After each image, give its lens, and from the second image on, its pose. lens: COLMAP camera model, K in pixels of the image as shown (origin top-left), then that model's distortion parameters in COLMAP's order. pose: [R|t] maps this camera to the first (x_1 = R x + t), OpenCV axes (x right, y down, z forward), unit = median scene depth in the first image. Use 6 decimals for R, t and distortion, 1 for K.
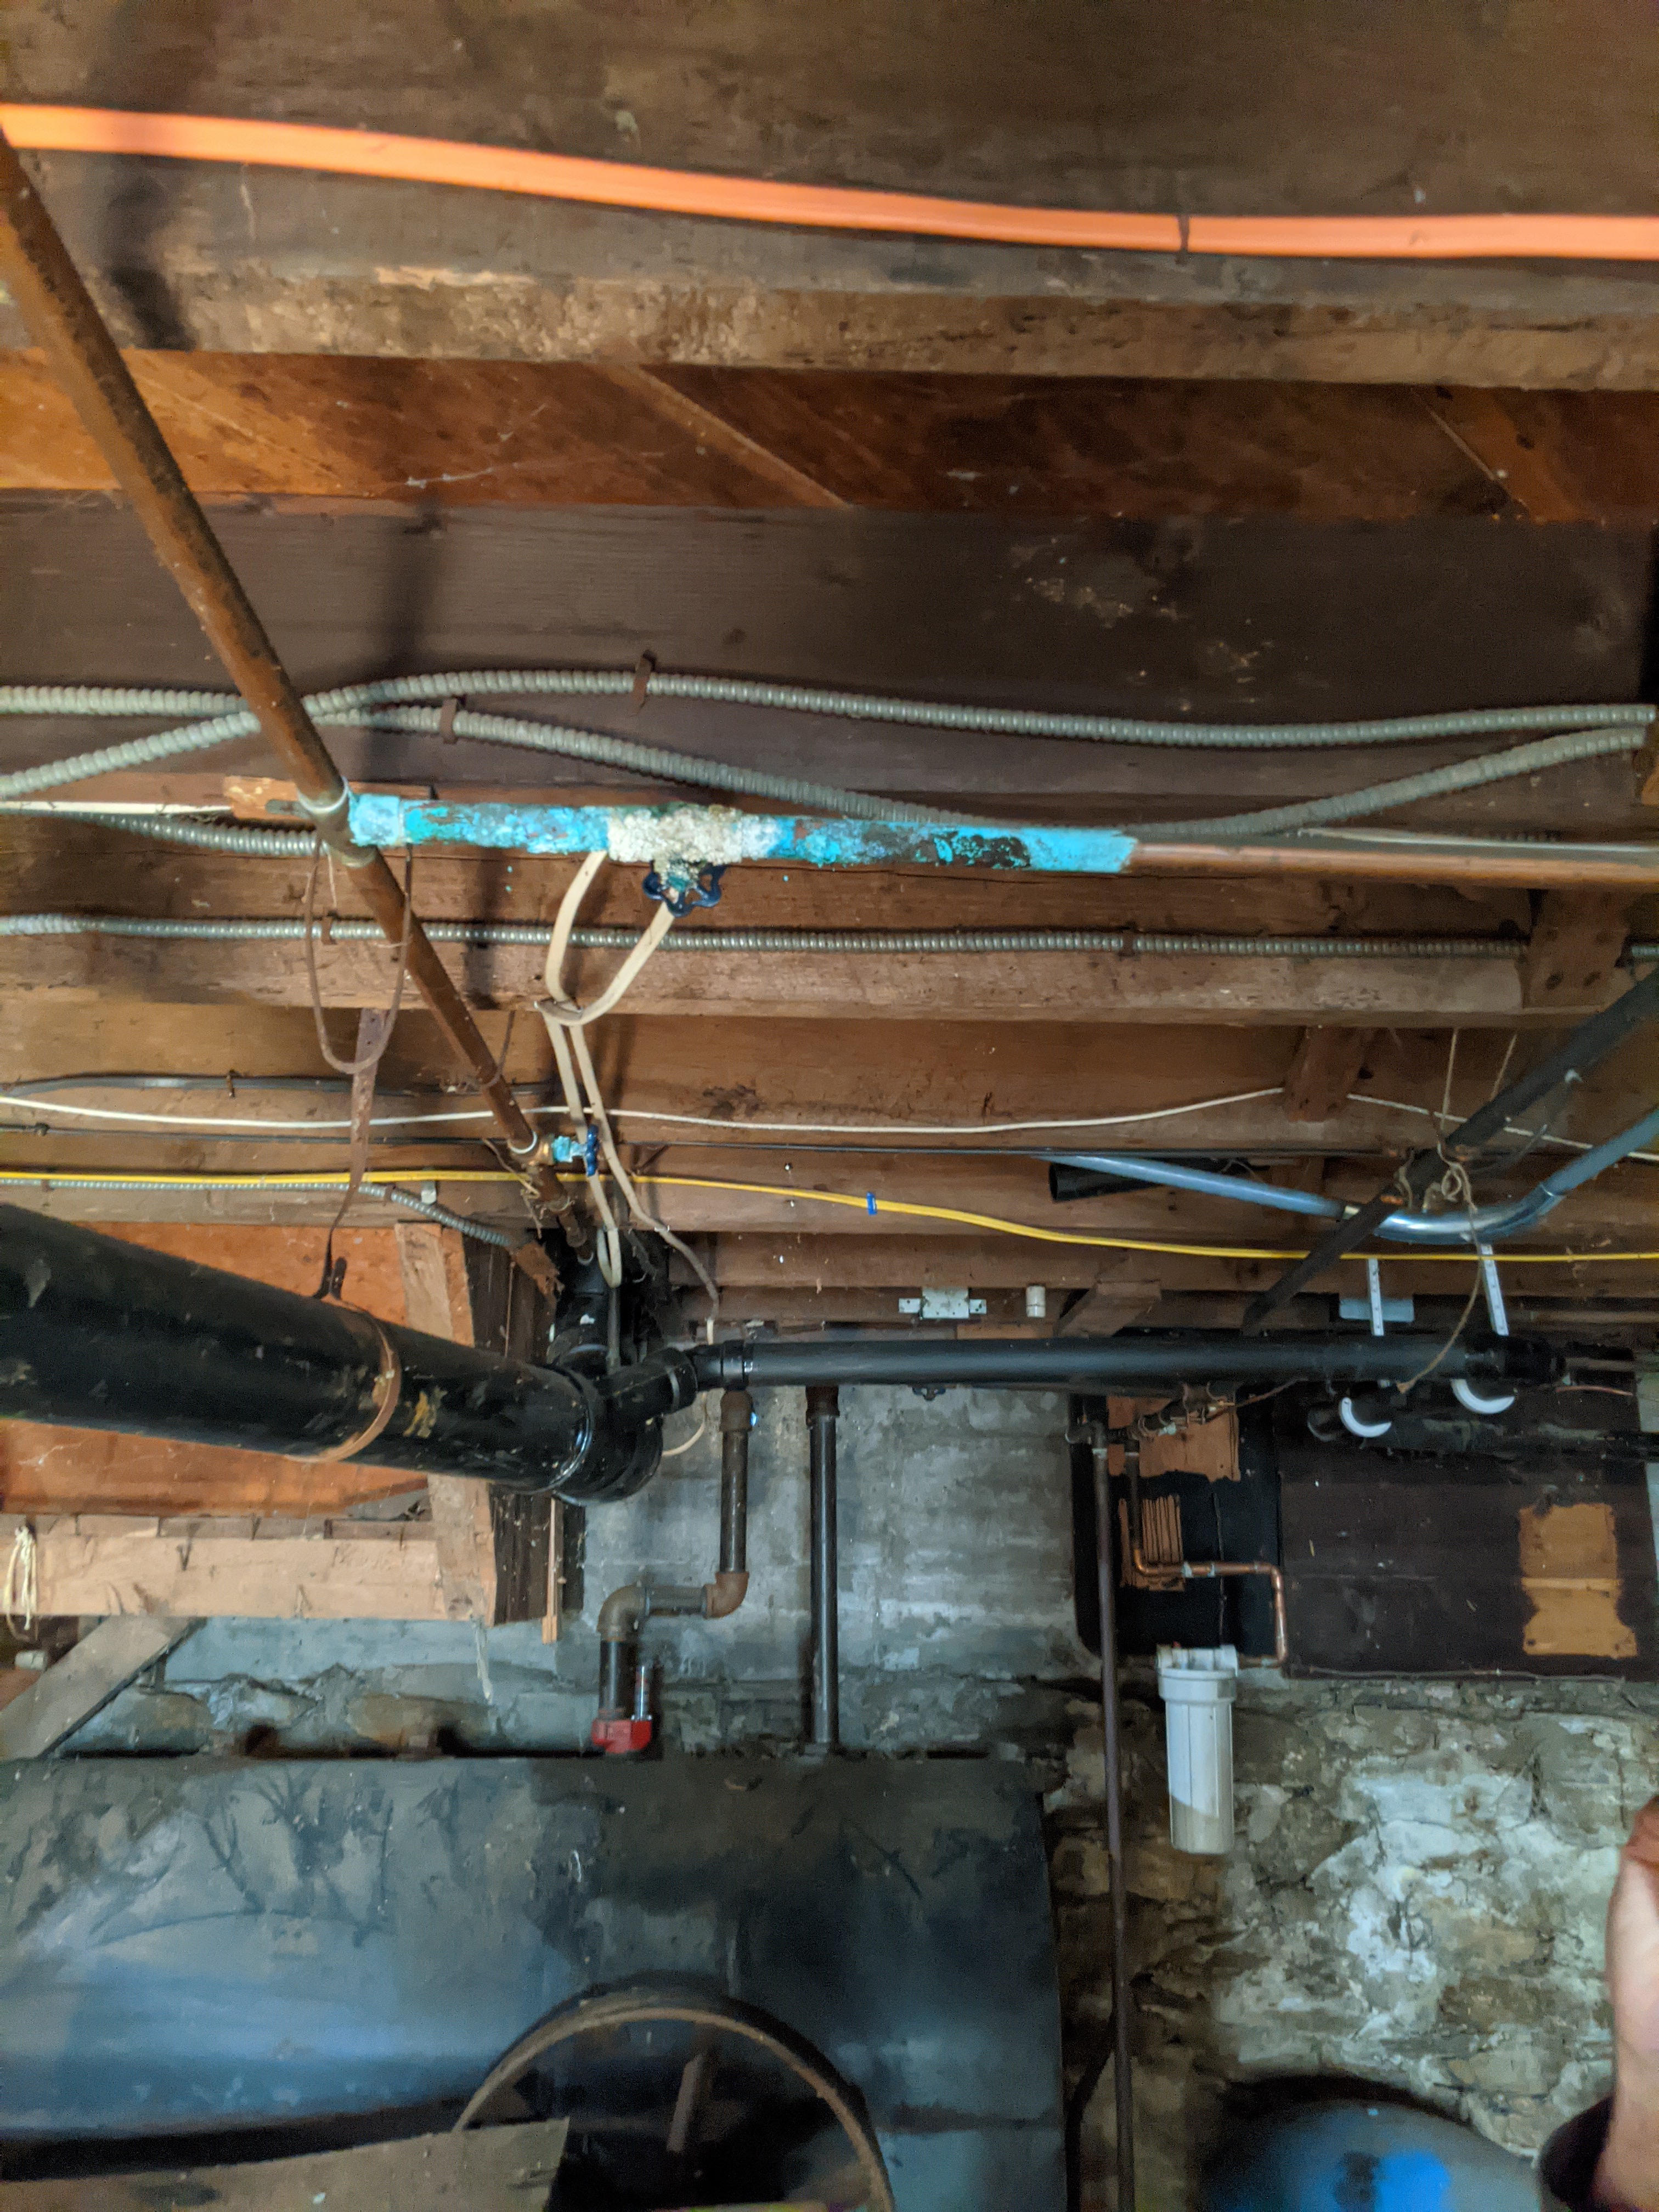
lens RADIAL K [[1883.7, 0, 947.0], [0, 1883.7, 1084.4], [0, 0, 1]] dist [0.081734, -0.145950]
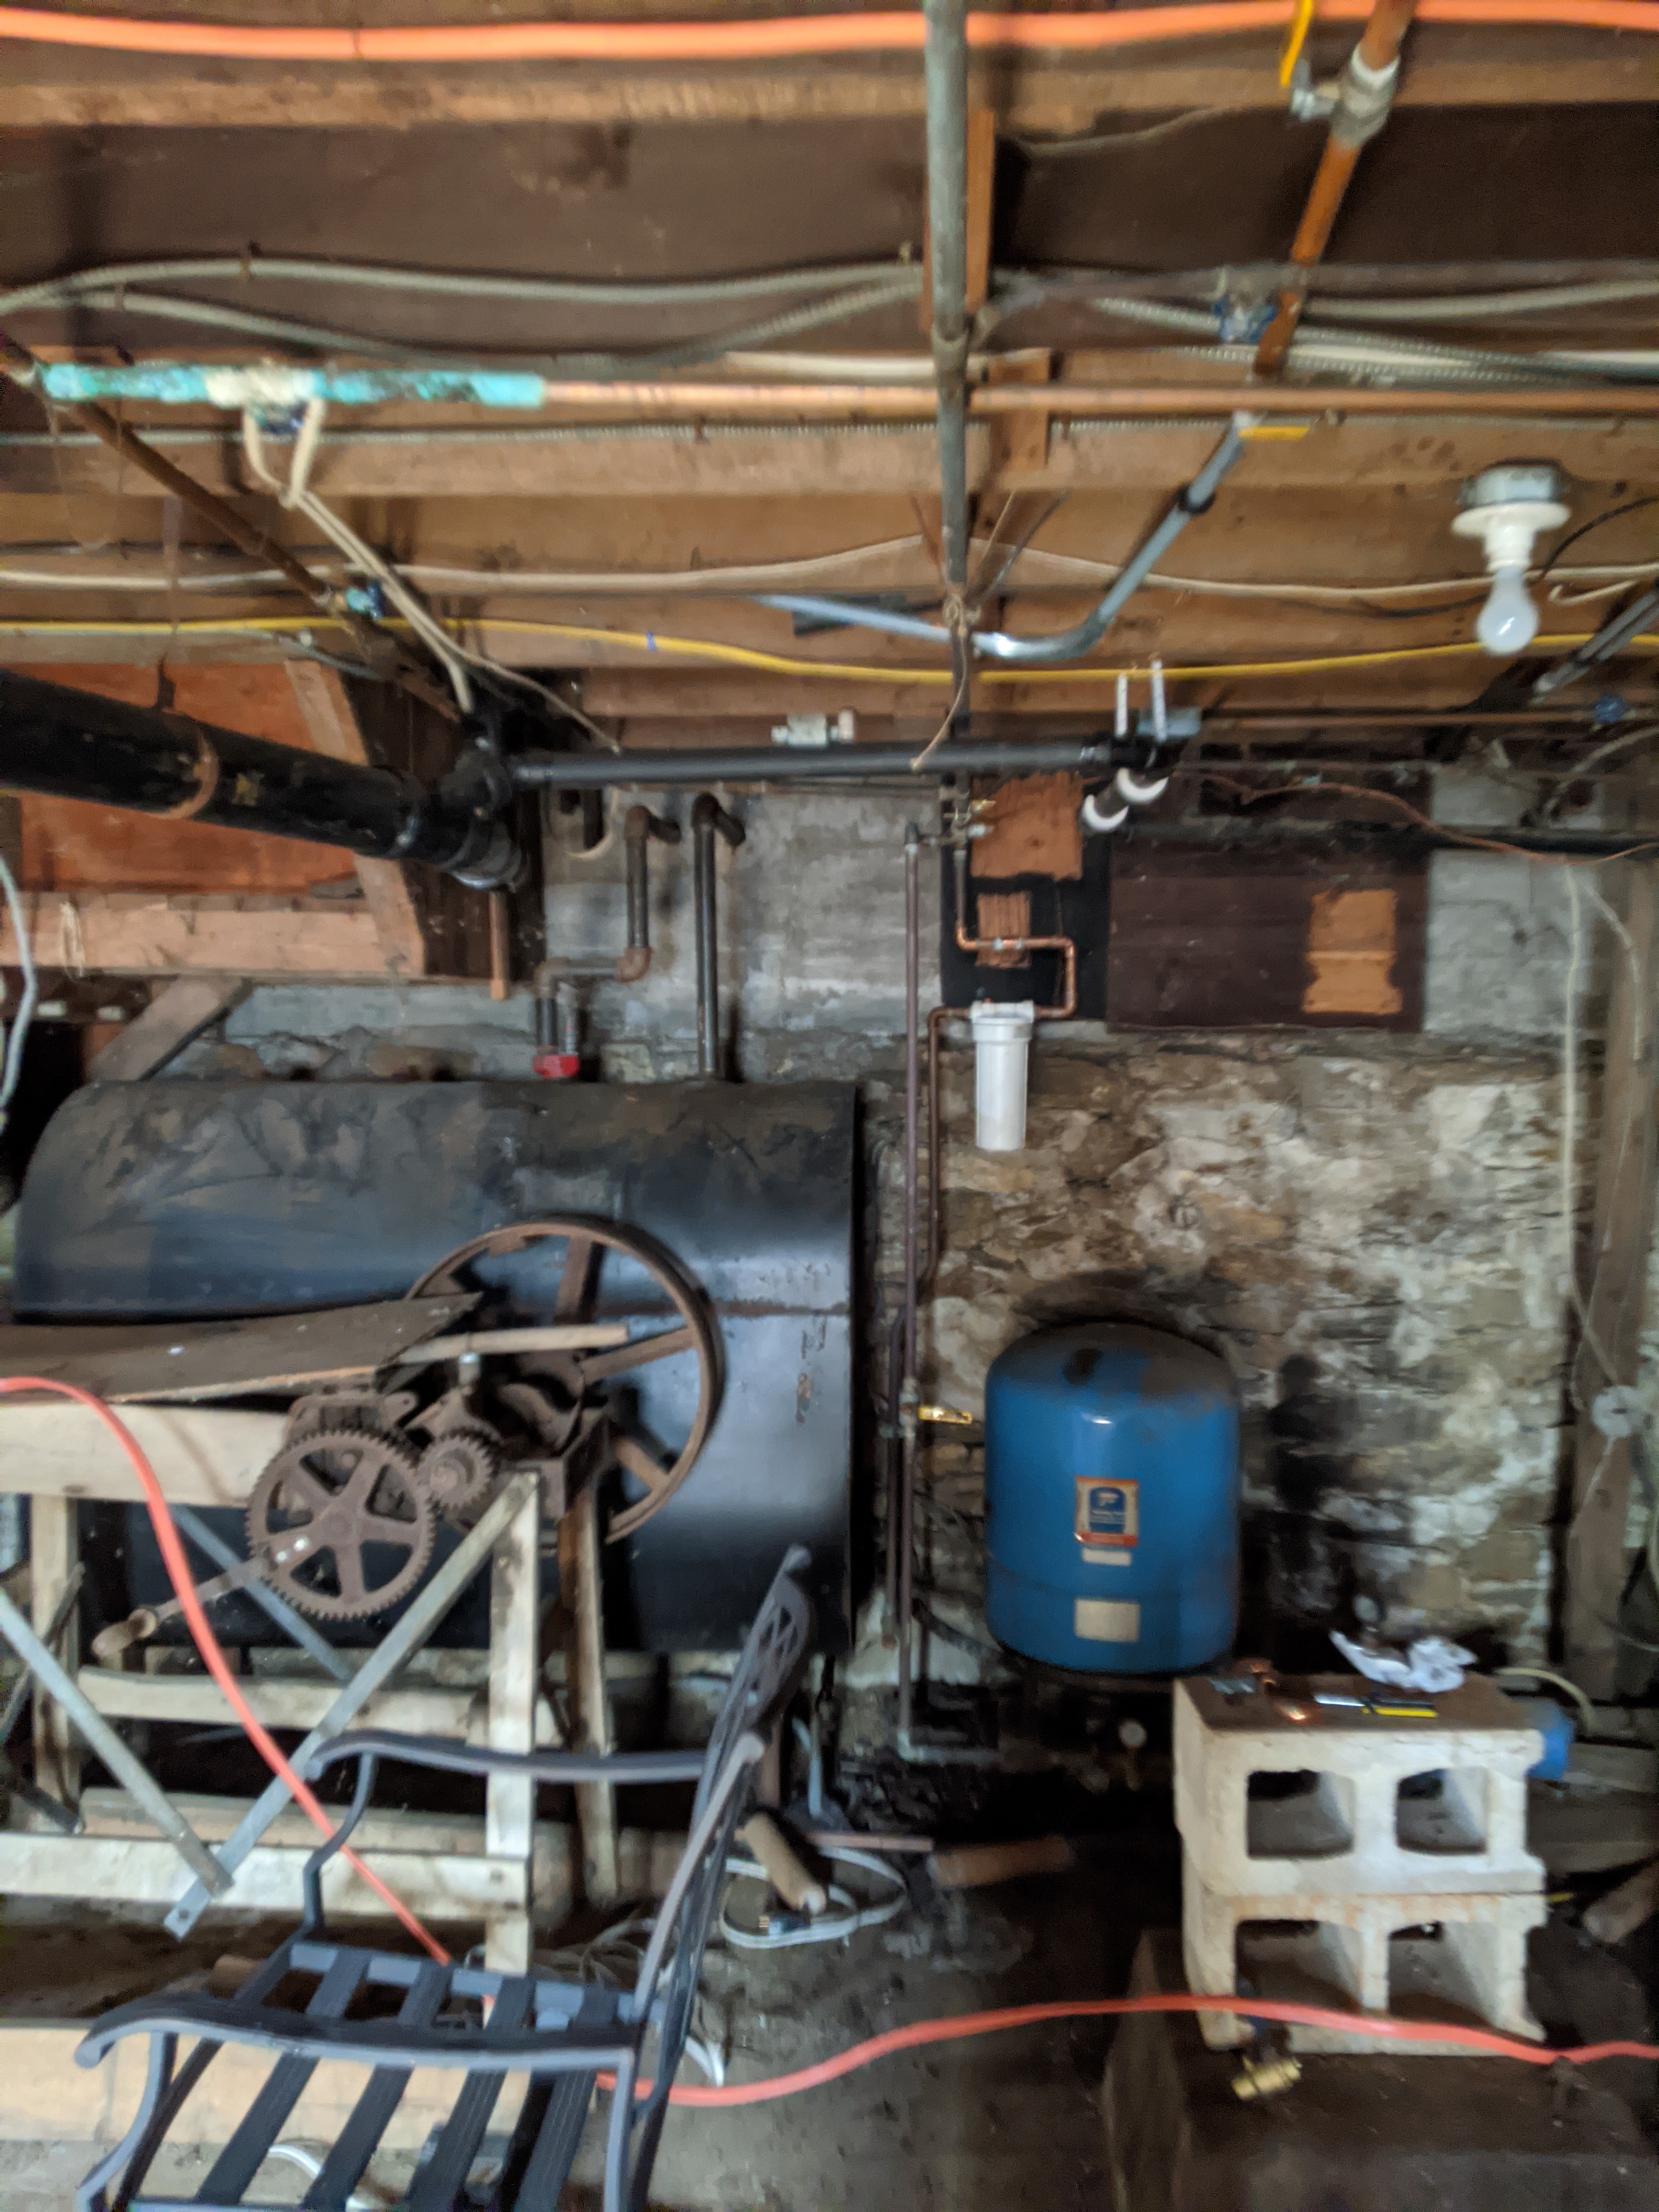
lens RADIAL K [[1752.5, 0, 830.8], [0, 1752.5, 1097.5], [0, 0, 1]] dist [0.076965, -0.070343]
pose [[0.996590, -0.000871, -0.082508, 0.112842], [0.026198, 0.951542, 0.306401, -0.002857], [0.078243, -0.307518, 0.948320, -0.133023]]
